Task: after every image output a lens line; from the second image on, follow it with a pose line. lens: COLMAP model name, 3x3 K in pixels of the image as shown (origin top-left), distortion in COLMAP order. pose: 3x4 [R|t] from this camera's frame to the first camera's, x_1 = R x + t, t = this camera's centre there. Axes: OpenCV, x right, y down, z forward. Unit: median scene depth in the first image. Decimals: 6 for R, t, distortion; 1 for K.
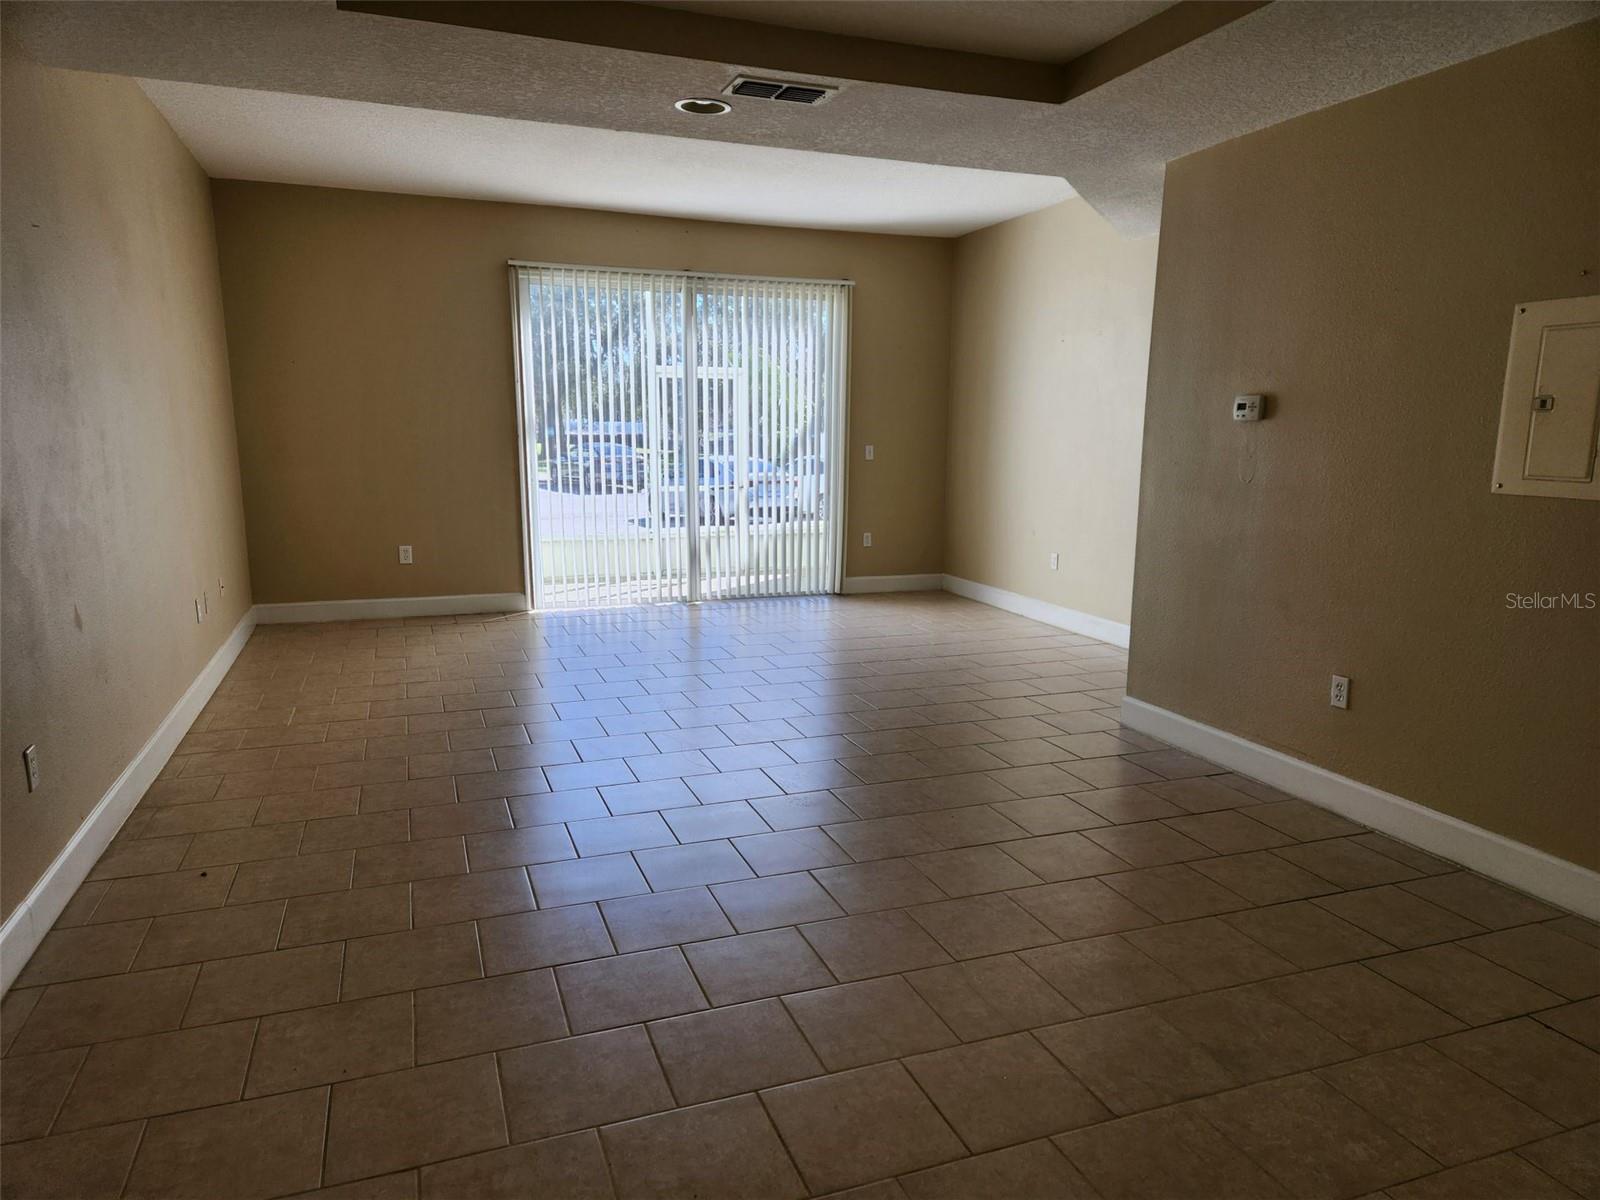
lens RADIAL K [[1055.4, 0, 801.9], [0, 1055.4, 627.0], [0, 0, 1]] dist [0.093730, -0.083238]
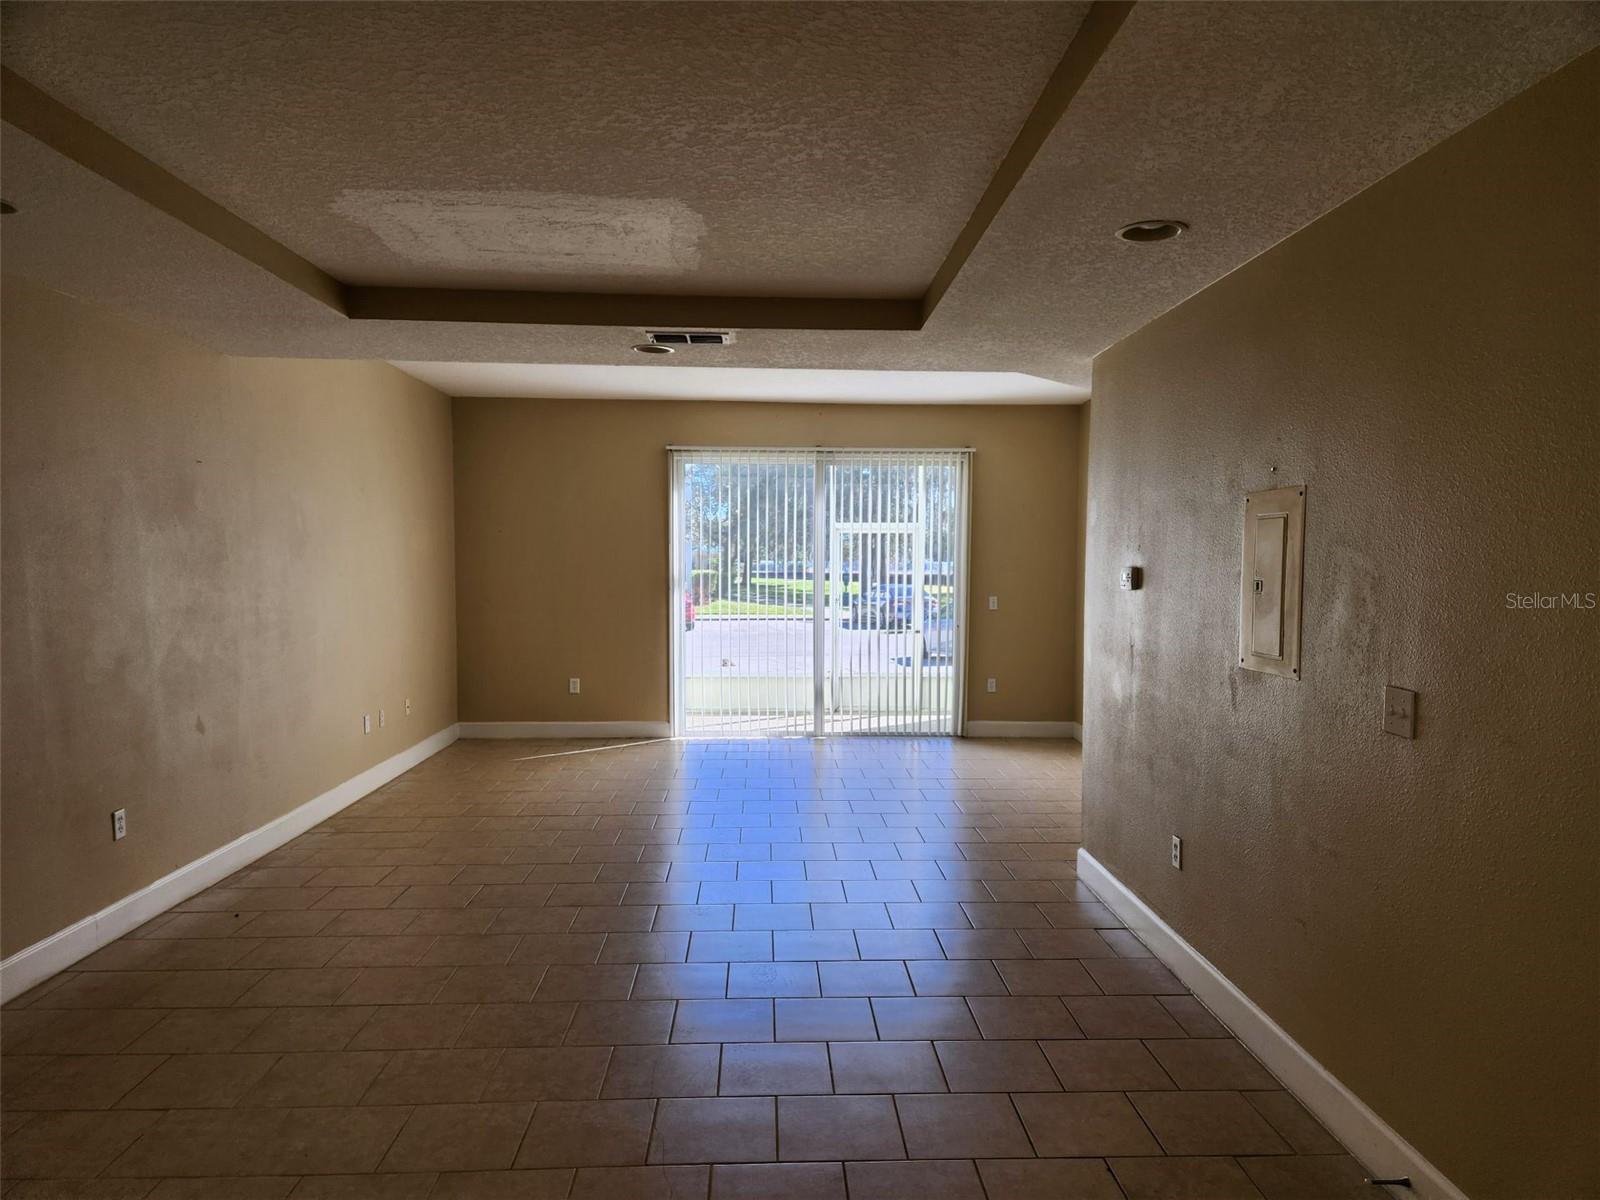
lens RADIAL K [[1055.4, 0, 801.9], [0, 1055.4, 627.0], [0, 0, 1]] dist [0.093730, -0.083238]
pose [[0.950180, 0.017516, -0.311210, 0.221225], [-0.057301, 0.991220, -0.119161, -0.005085], [0.306390, 0.131057, 0.942841, -0.049440]]
